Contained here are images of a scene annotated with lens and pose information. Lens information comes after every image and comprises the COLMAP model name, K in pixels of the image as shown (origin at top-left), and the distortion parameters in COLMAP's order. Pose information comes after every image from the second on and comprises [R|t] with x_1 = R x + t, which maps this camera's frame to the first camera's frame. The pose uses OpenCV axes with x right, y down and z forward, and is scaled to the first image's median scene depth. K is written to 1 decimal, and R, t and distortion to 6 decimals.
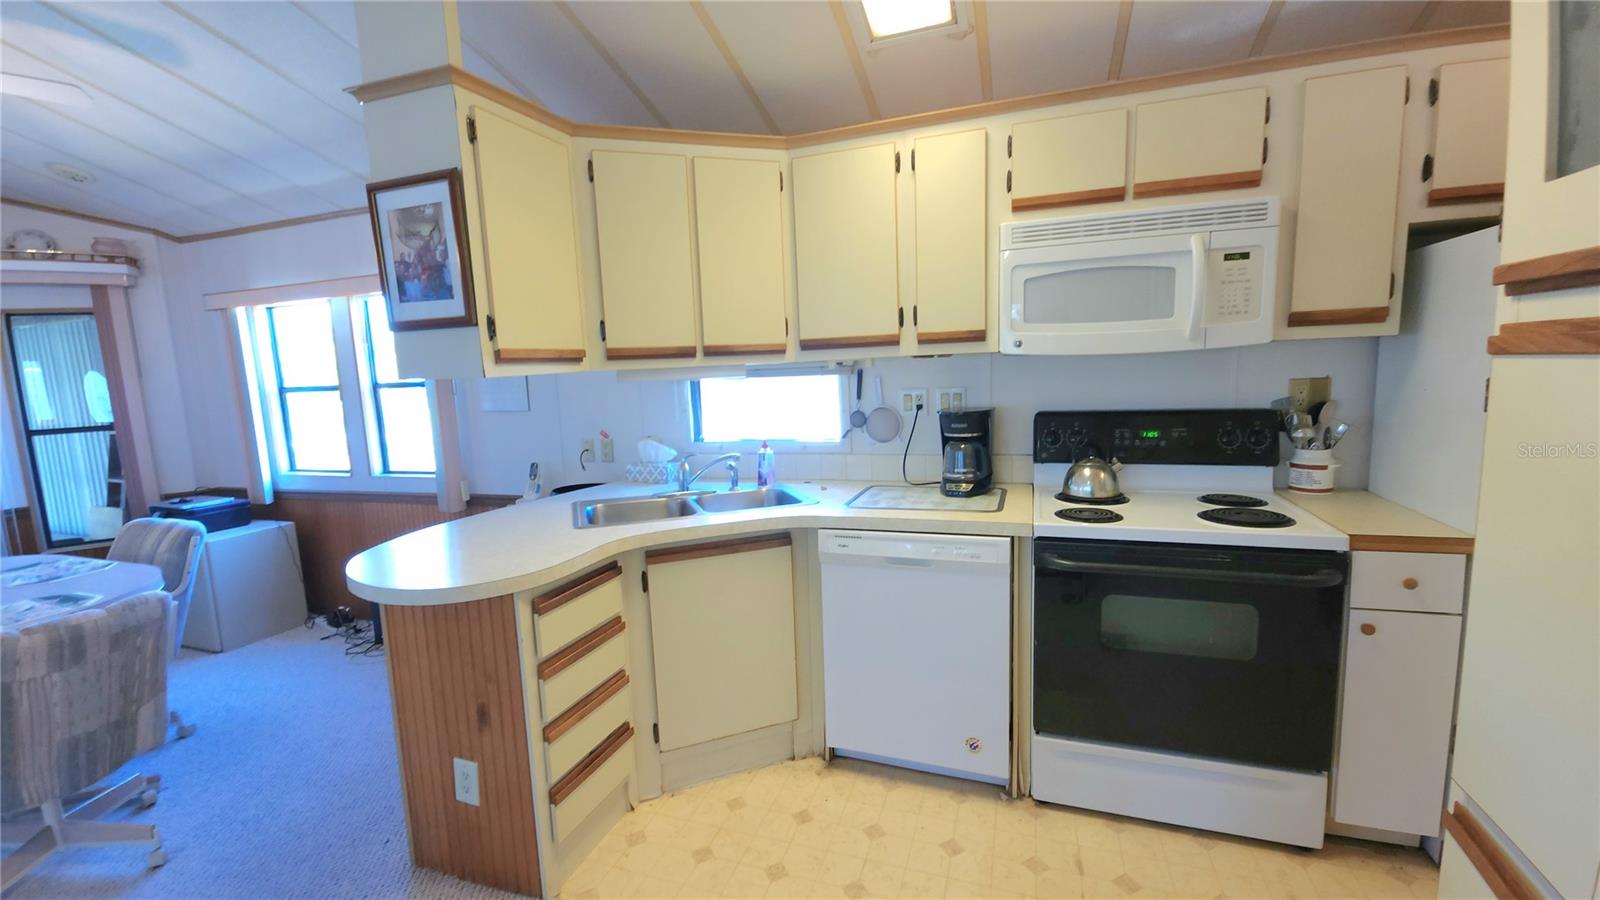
lens RADIAL K [[652.6, 0, 802.0], [0, 652.6, 454.9], [0, 0, 1]] dist [0.006579, -0.006292]
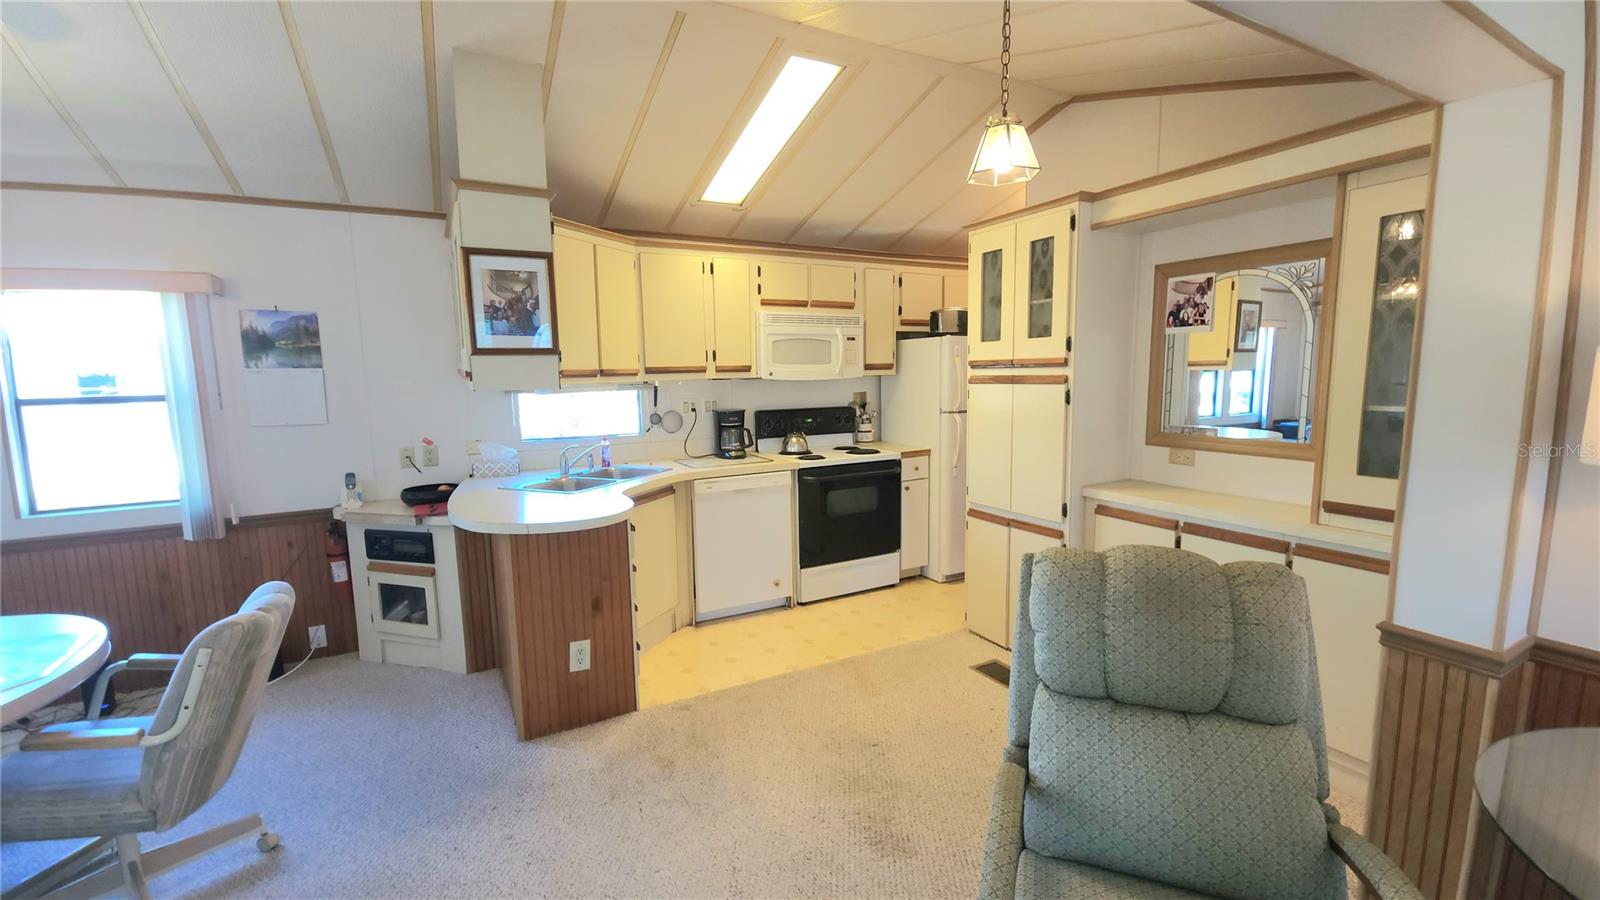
lens RADIAL K [[652.6, 0, 800.8], [0, 652.6, 455.2], [0, 0, 1]] dist [0.006579, -0.006292]
pose [[0.670934, -0.067791, 0.738411, -1.030417], [0.089691, 0.995920, 0.009937, 0.056791], [-0.736072, 0.059562, 0.674277, -0.344435]]
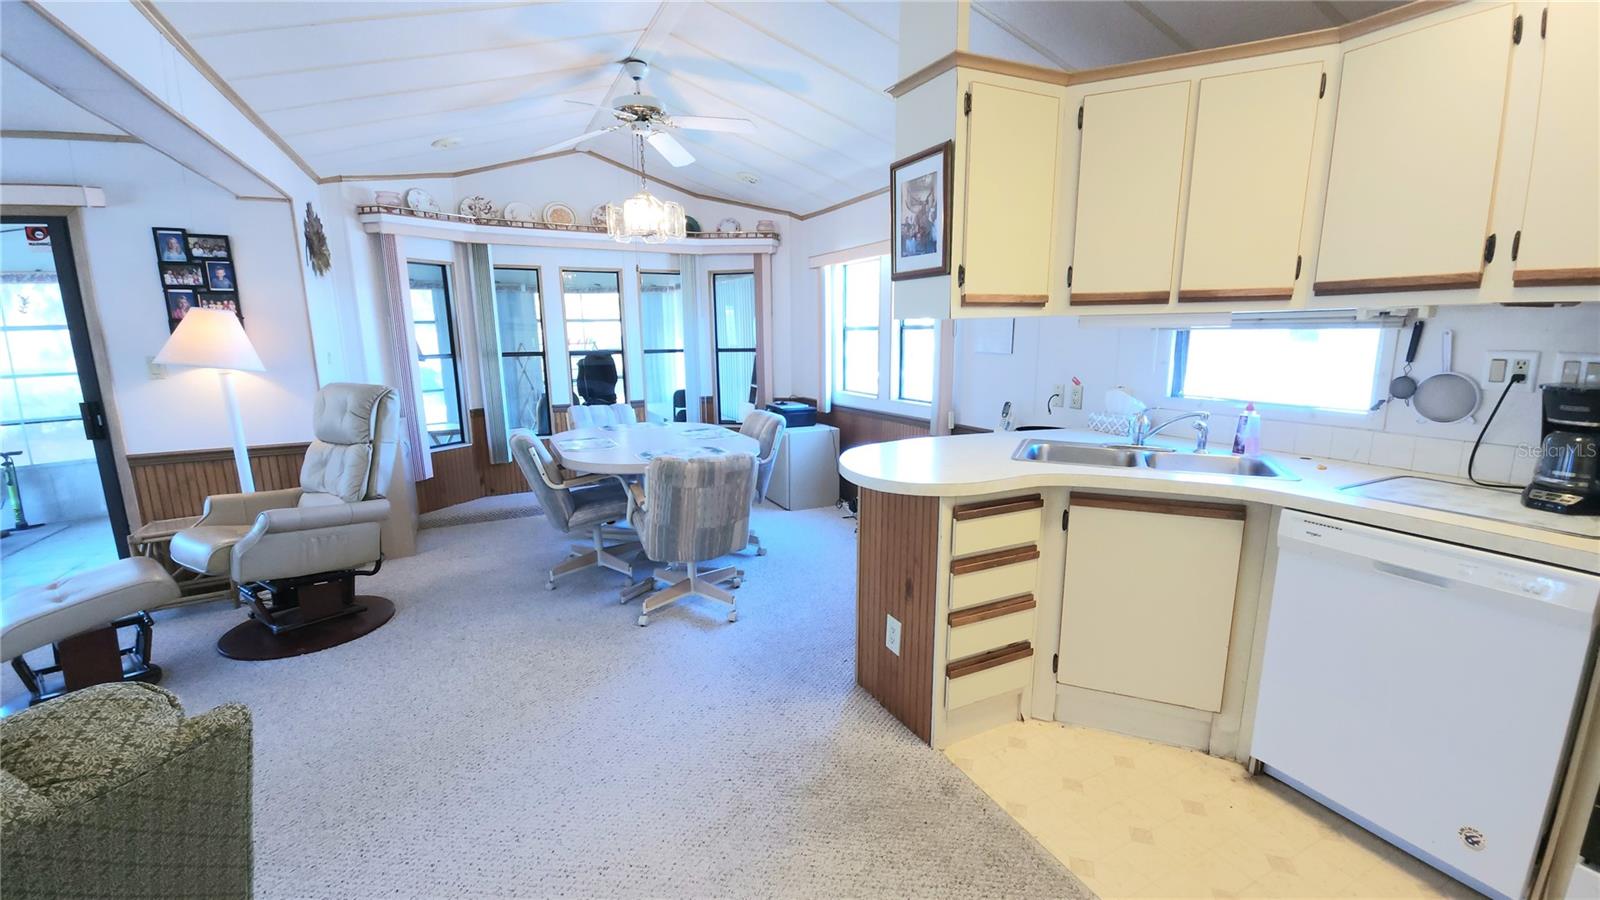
lens RADIAL K [[652.6, 0, 797.8], [0, 652.6, 454.8], [0, 0, 1]] dist [0.006579, -0.006292]
pose [[0.716361, 0.162414, -0.678563, 0.138753], [-0.112065, 0.986687, 0.117856, 0.014915], [0.688671, -0.008385, 0.725025, -0.050197]]
